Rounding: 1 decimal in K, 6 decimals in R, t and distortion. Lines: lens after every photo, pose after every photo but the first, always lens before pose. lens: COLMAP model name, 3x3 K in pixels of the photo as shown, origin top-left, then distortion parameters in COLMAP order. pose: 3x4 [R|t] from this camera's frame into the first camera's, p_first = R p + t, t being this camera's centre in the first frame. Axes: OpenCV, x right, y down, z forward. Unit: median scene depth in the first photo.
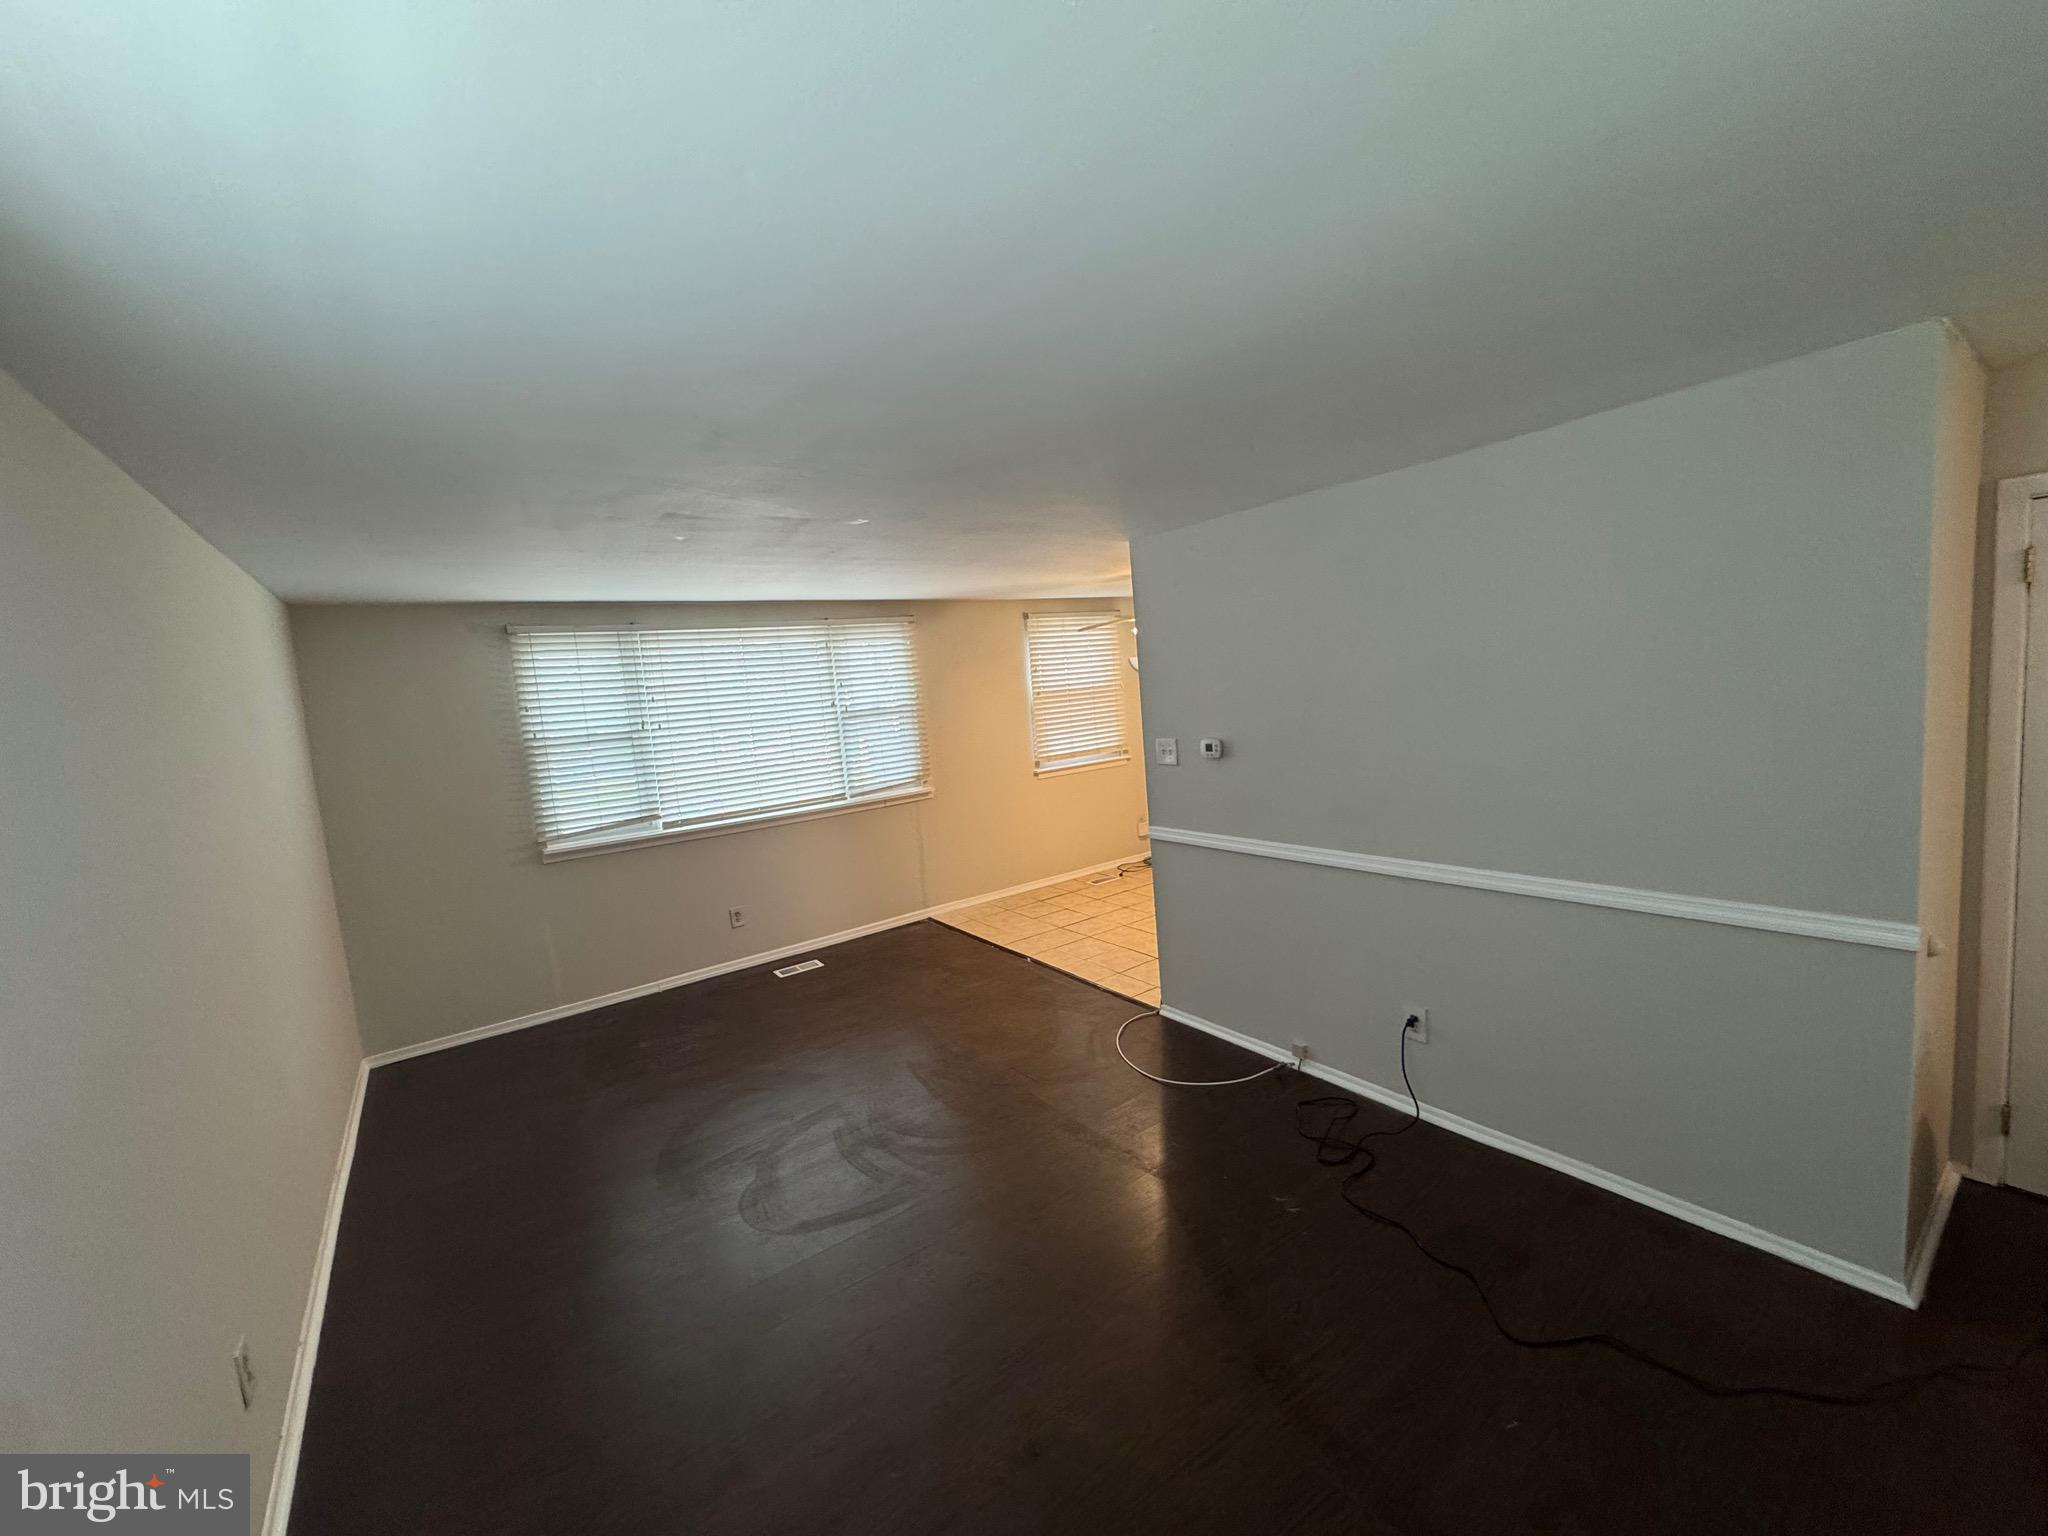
lens RADIAL K [[815.6, 0, 1027.8], [0, 815.6, 766.0], [0, 0, 1]] dist [-0.011930, -0.000189]
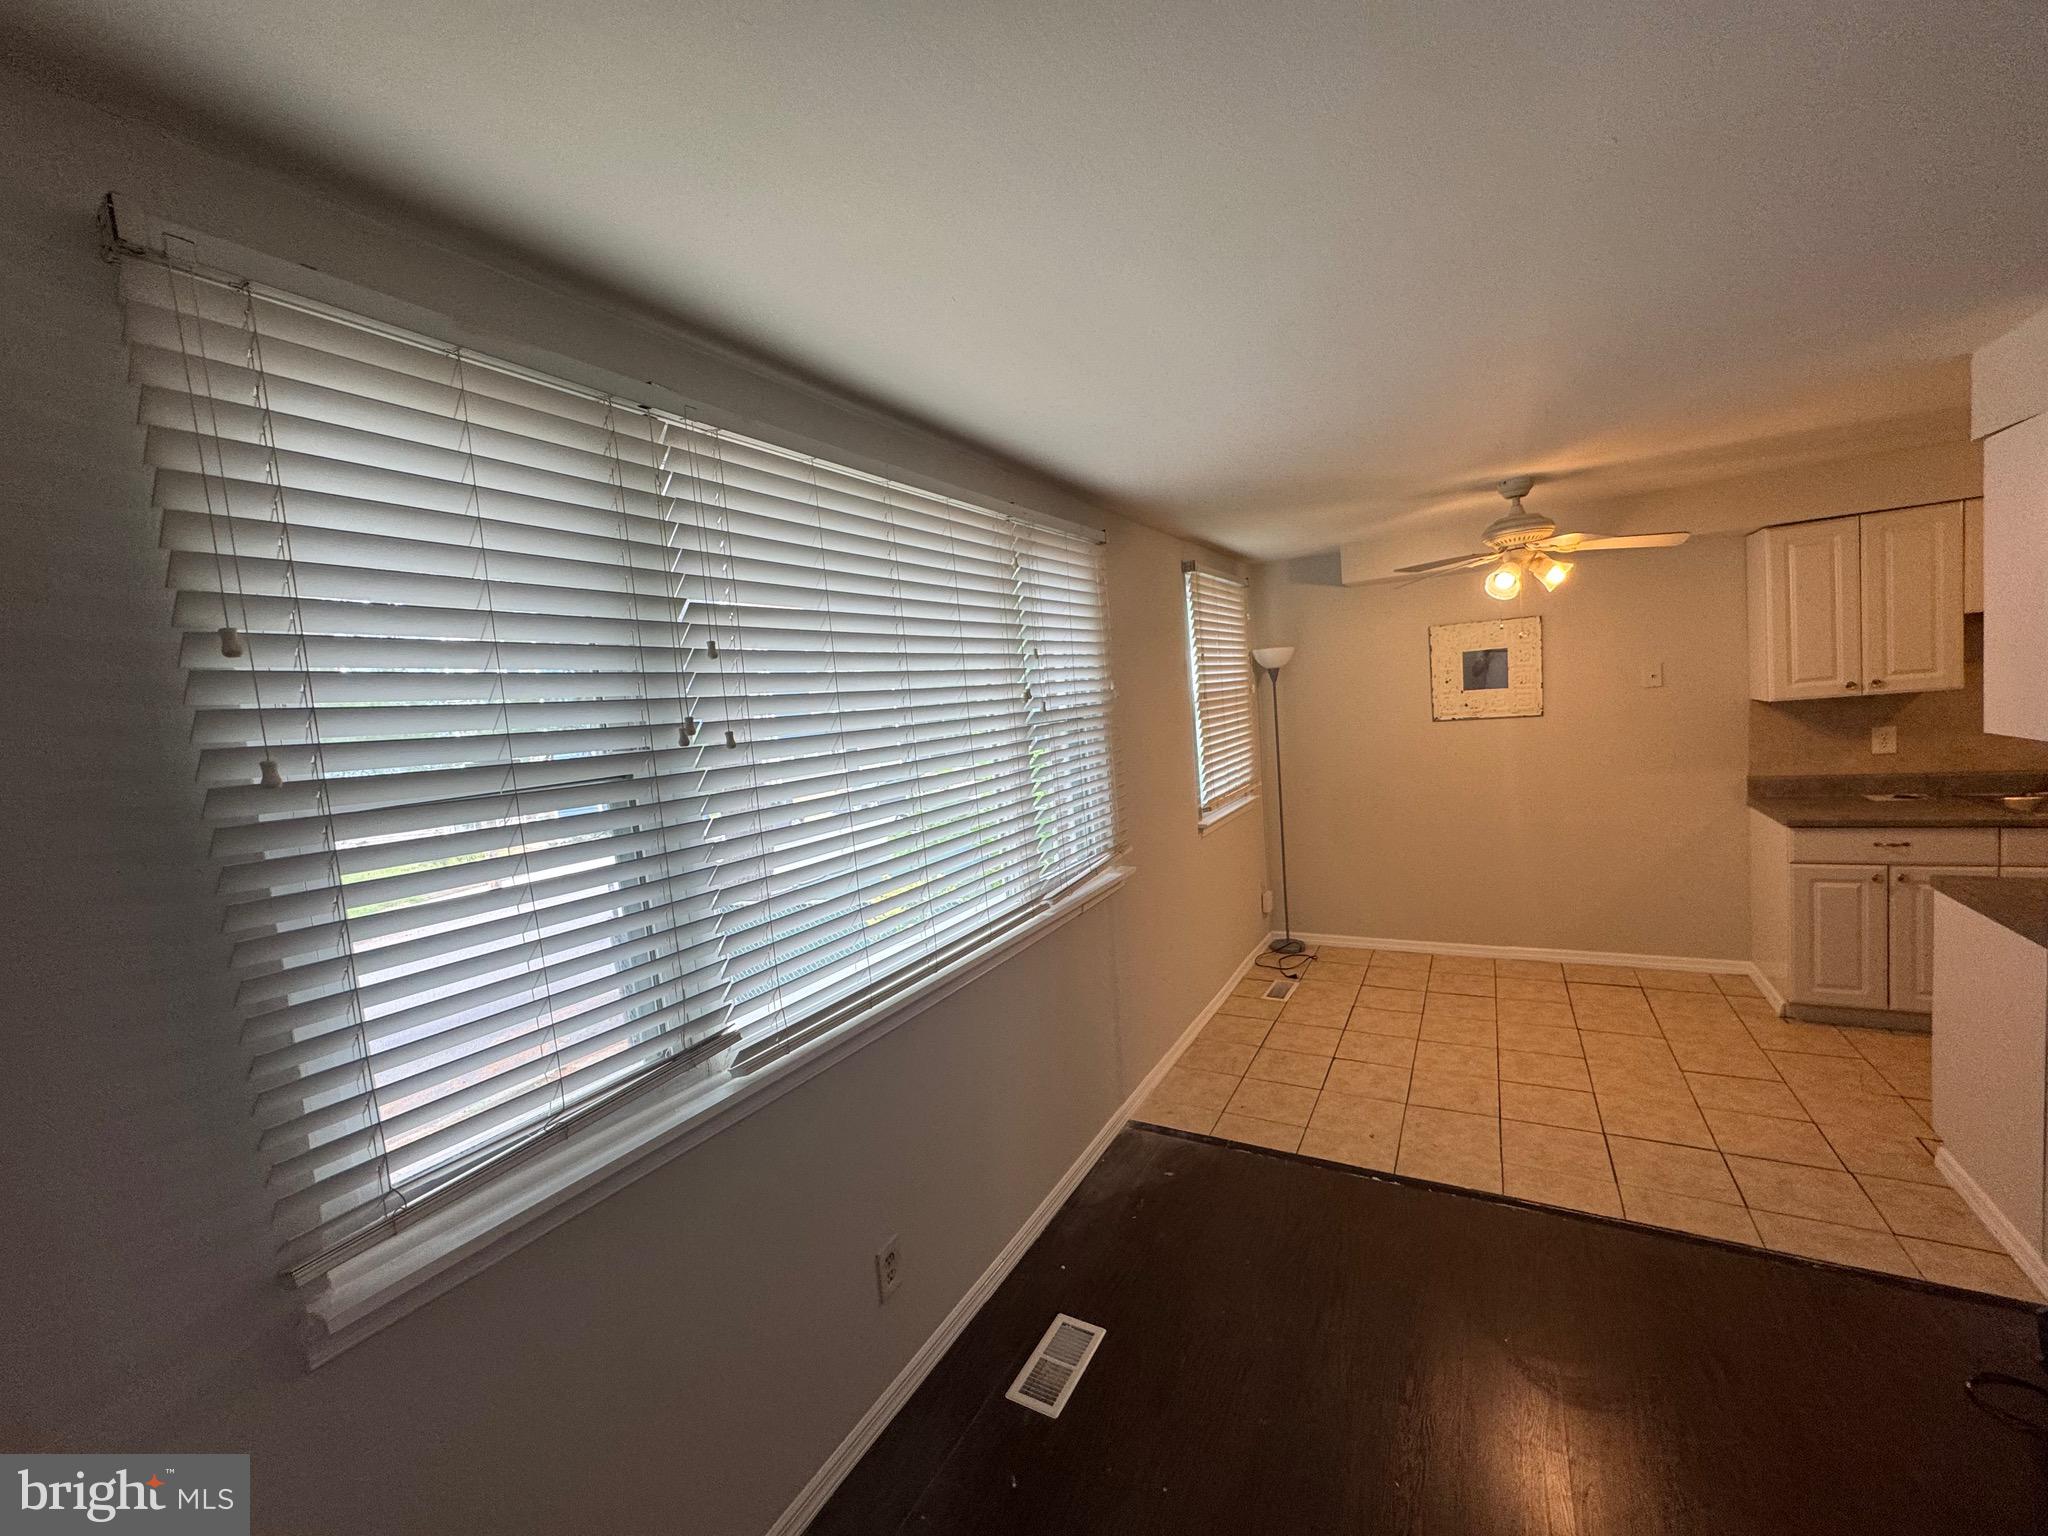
lens RADIAL K [[815.6, 0, 1018.0], [0, 815.6, 768.9], [0, 0, 1]] dist [-0.011930, -0.000189]
pose [[0.917800, -0.030658, 0.395859, -0.471296], [0.055820, 0.997075, -0.052199, -0.015184], [-0.393101, 0.070005, 0.916827, 0.673208]]
